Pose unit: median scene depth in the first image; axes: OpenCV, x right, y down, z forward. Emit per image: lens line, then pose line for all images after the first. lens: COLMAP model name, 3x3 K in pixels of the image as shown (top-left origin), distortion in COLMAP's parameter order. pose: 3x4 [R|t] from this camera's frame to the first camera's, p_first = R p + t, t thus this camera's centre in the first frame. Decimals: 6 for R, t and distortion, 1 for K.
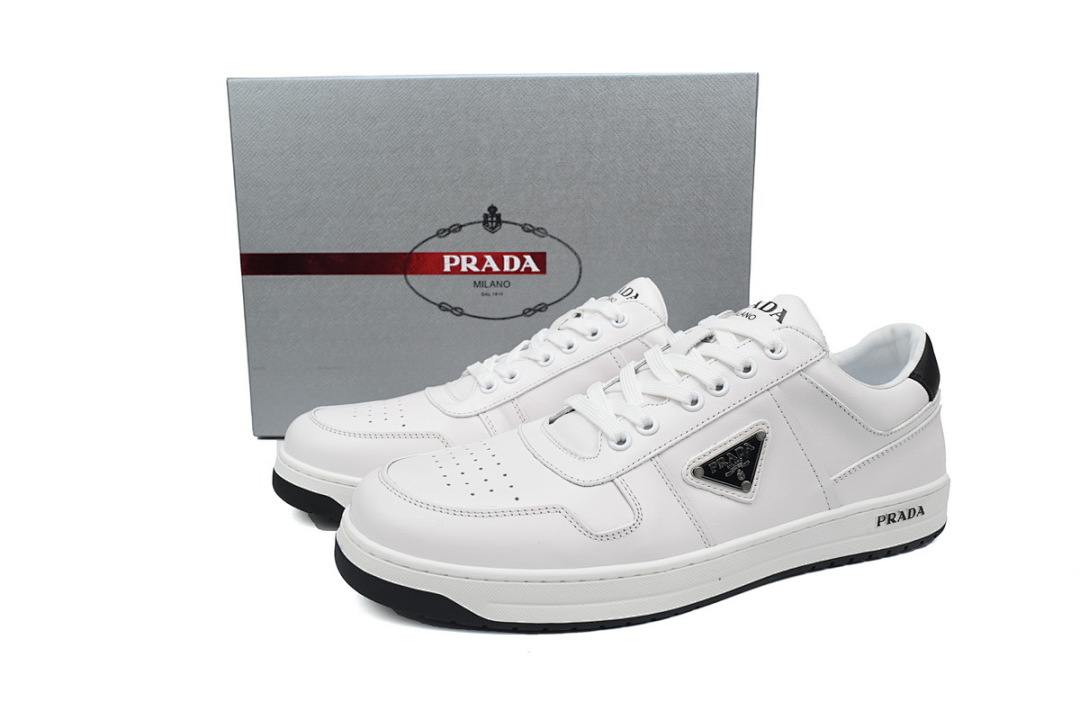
lens RADIAL K [[783.3, 0, 539.8], [0, 783.3, 362.7], [0, 0, 1]] dist [-0.001817, -0.001844]
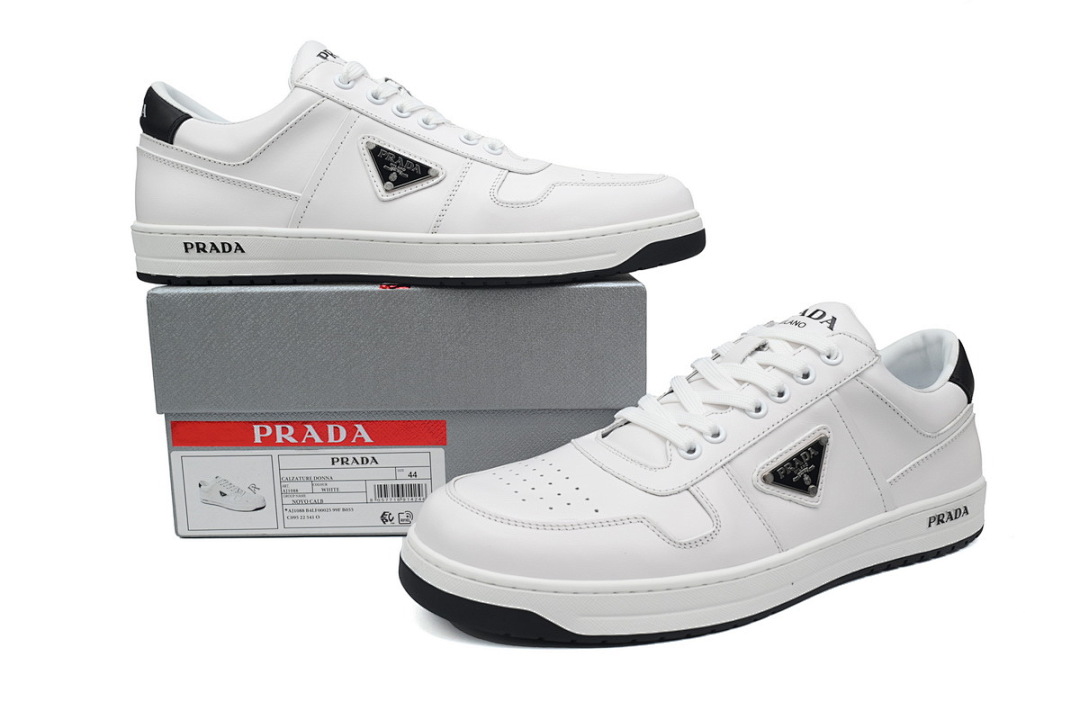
lens RADIAL K [[870.5, 0, 542.6], [0, 870.5, 357.7], [0, 0, 1]] dist [-0.009432, 0.000123]
pose [[0.994364, -0.021877, 0.103735, -0.191046], [0.025779, 0.999004, -0.036419, 0.017359], [-0.102835, 0.038888, 0.993938, -0.085973]]
